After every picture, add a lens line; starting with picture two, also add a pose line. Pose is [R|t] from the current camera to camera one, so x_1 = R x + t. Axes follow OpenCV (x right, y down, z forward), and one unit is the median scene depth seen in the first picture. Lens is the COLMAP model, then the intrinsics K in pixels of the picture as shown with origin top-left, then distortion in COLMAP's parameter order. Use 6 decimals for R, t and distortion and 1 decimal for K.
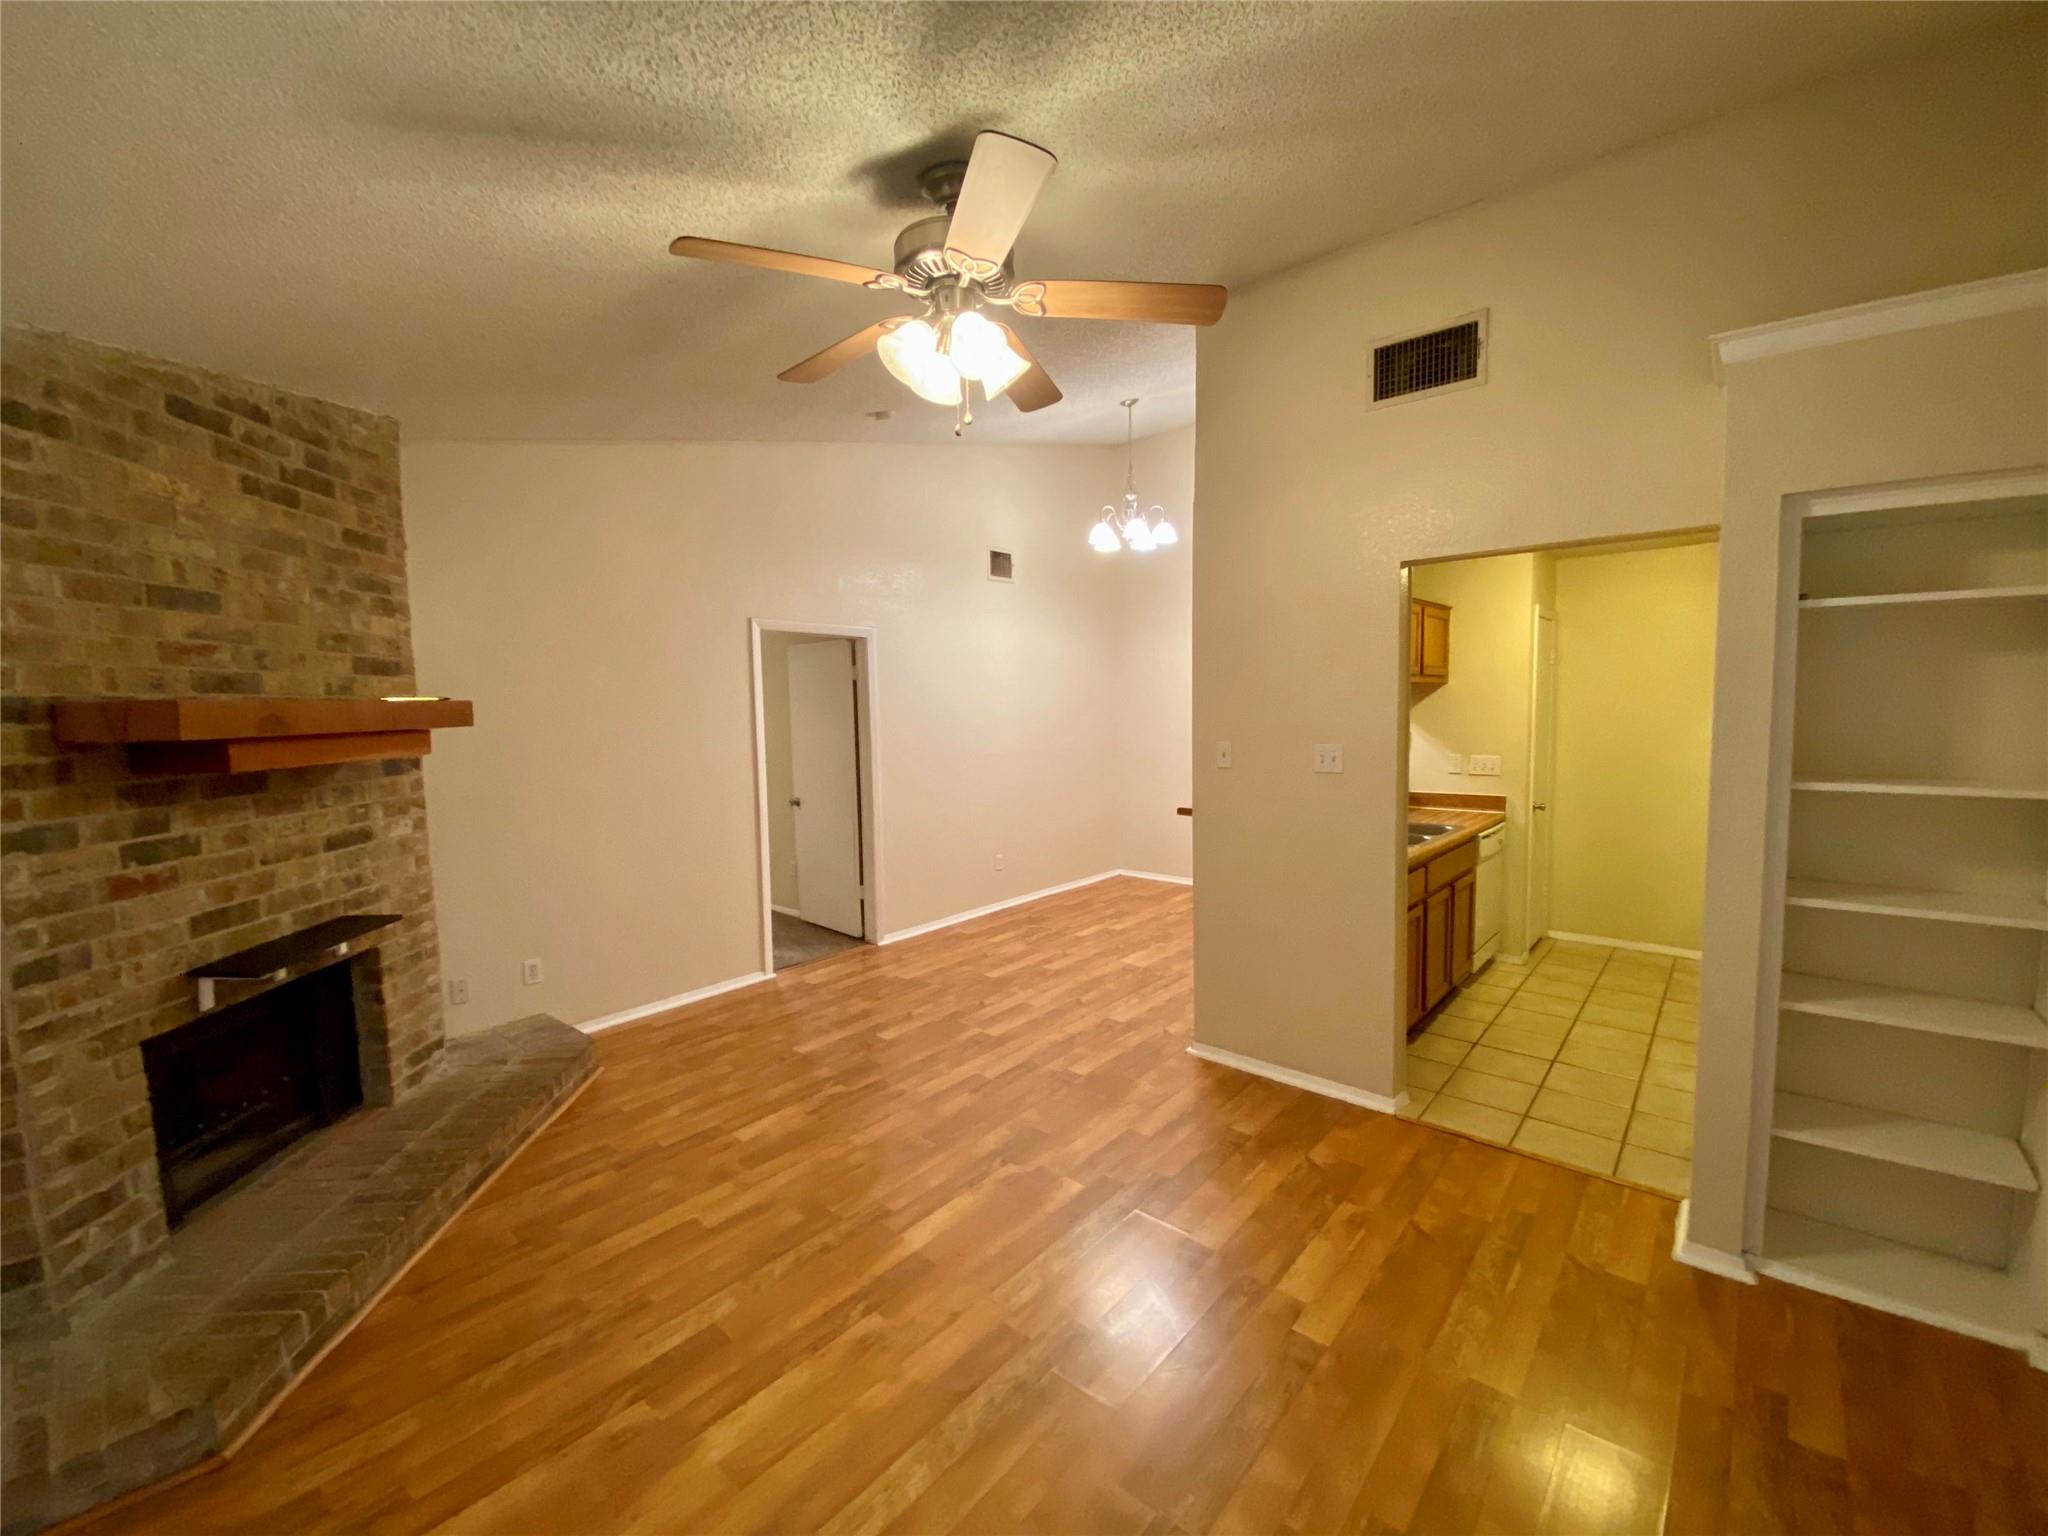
lens RADIAL K [[852.4, 0, 1031.3], [0, 852.4, 752.7], [0, 0, 1]] dist [0.019047, -0.019089]
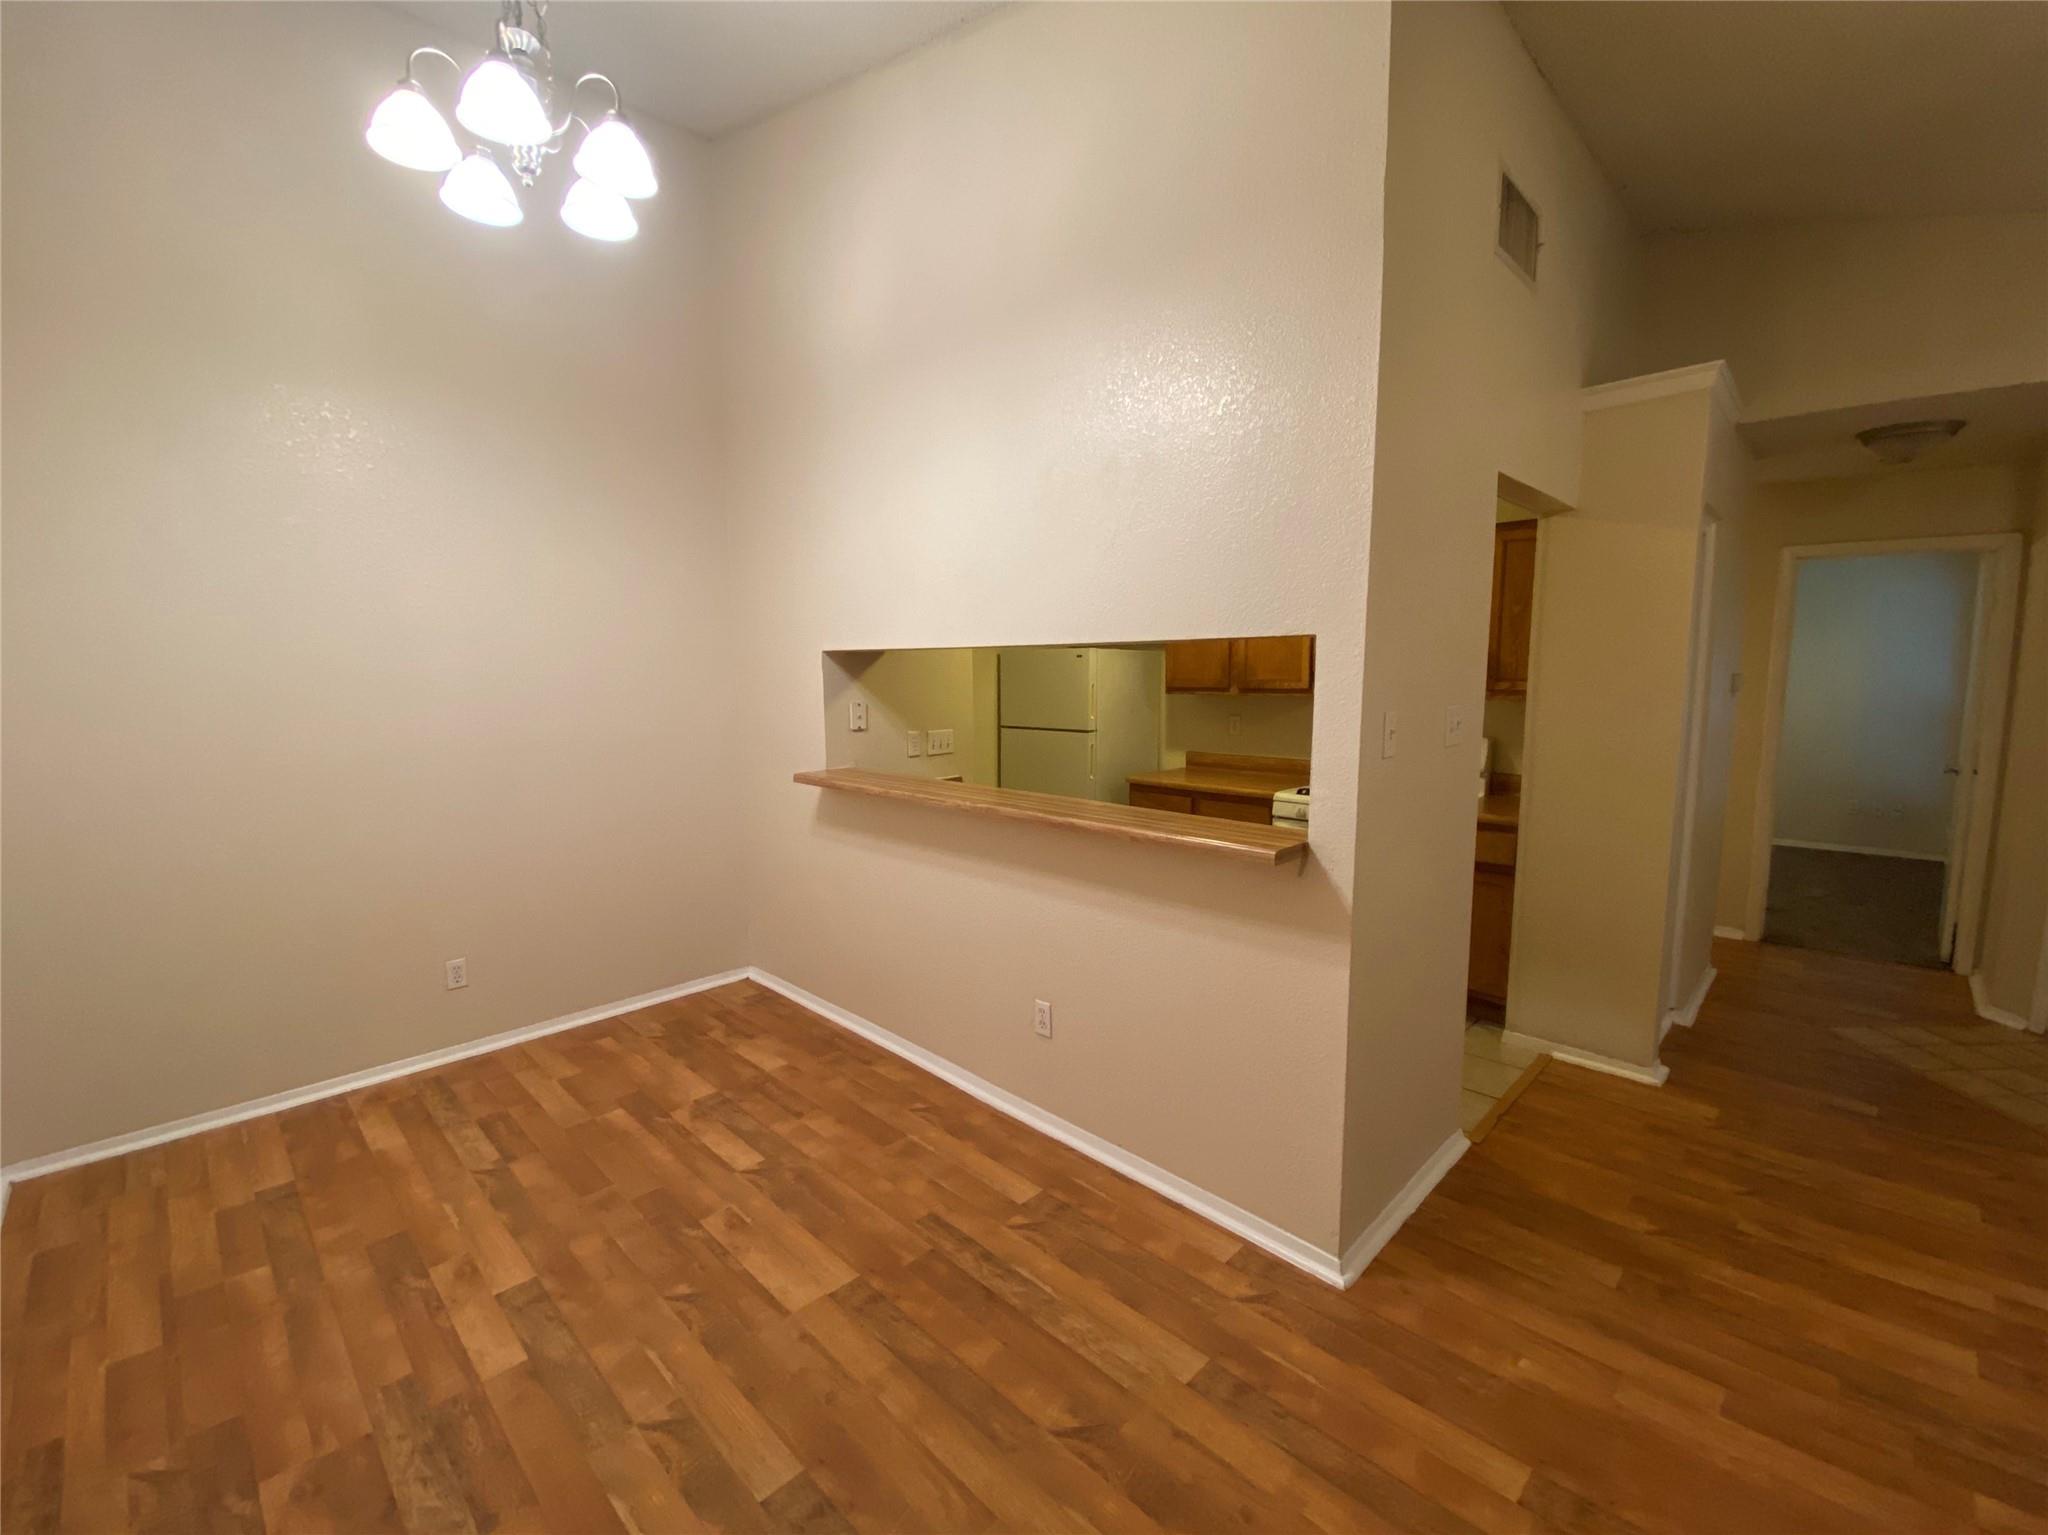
lens RADIAL K [[852.4, 0, 1031.3], [0, 852.4, 752.2], [0, 0, 1]] dist [0.019047, -0.019089]
pose [[0.064623, -0.086579, 0.994147, -0.485447], [0.064570, 0.994504, 0.082413, -0.067279], [-0.995819, 0.058866, 0.069859, 1.601354]]
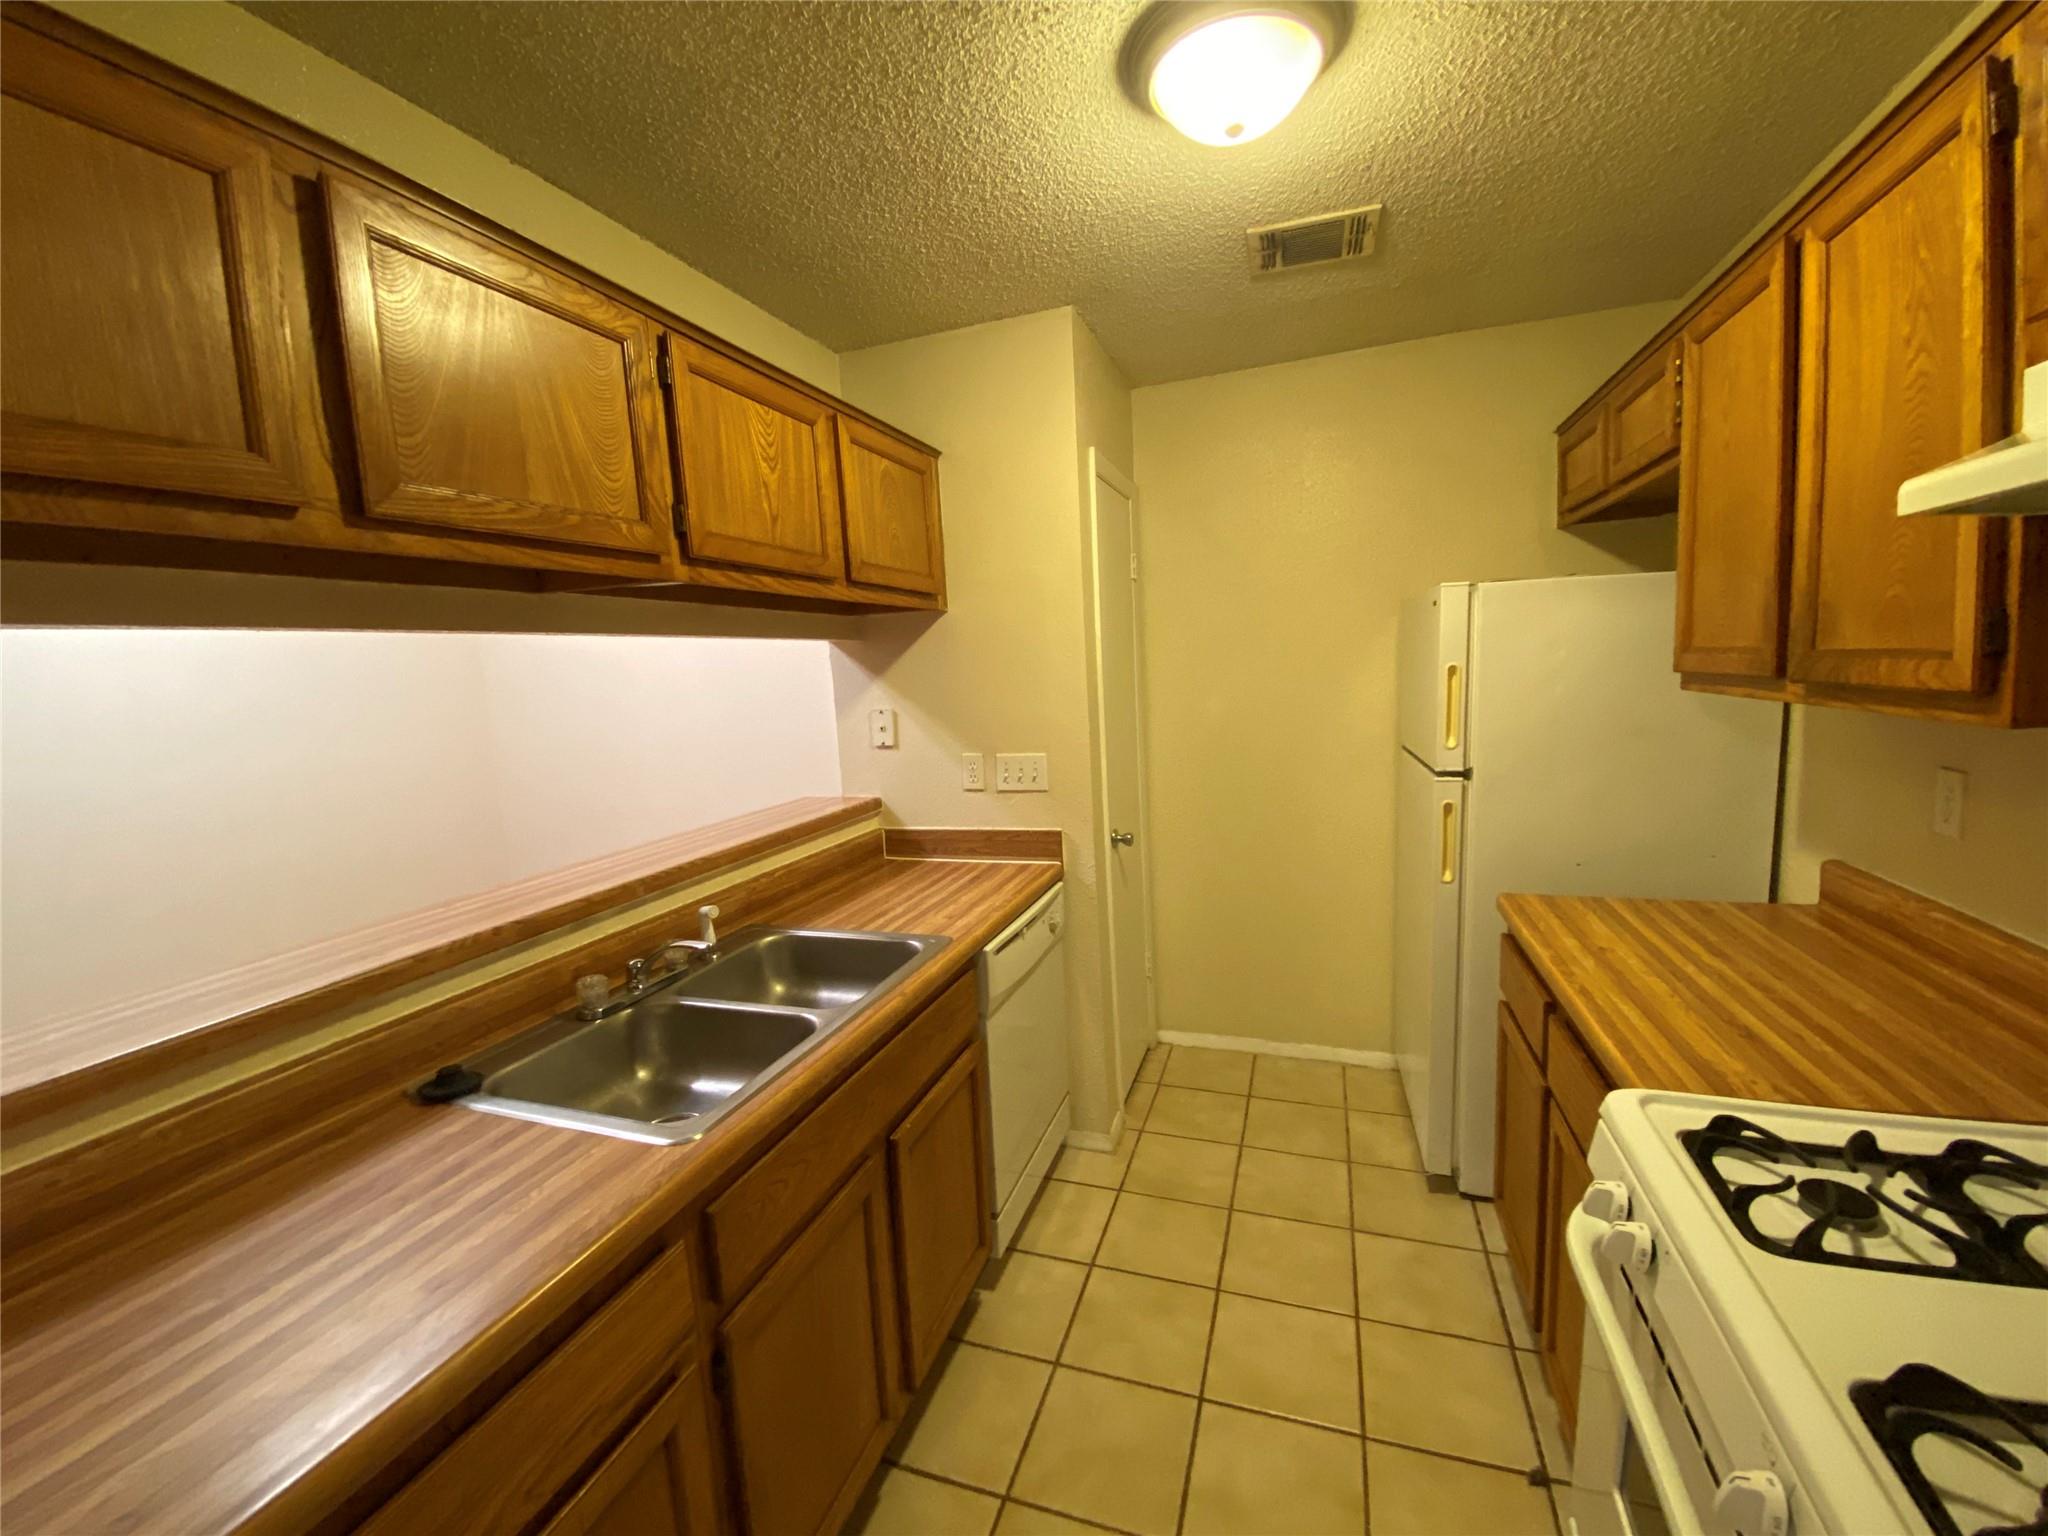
lens RADIAL K [[814.5, 0, 1022.4], [0, 814.5, 718.1], [0, 0, 1]] dist [-0.000641, -0.014914]
pose [[0.936960, -0.054421, 0.345174, 0.676745], [0.057701, 0.998334, 0.000772, -0.032652], [-0.344641, 0.019193, 0.938539, 1.014406]]
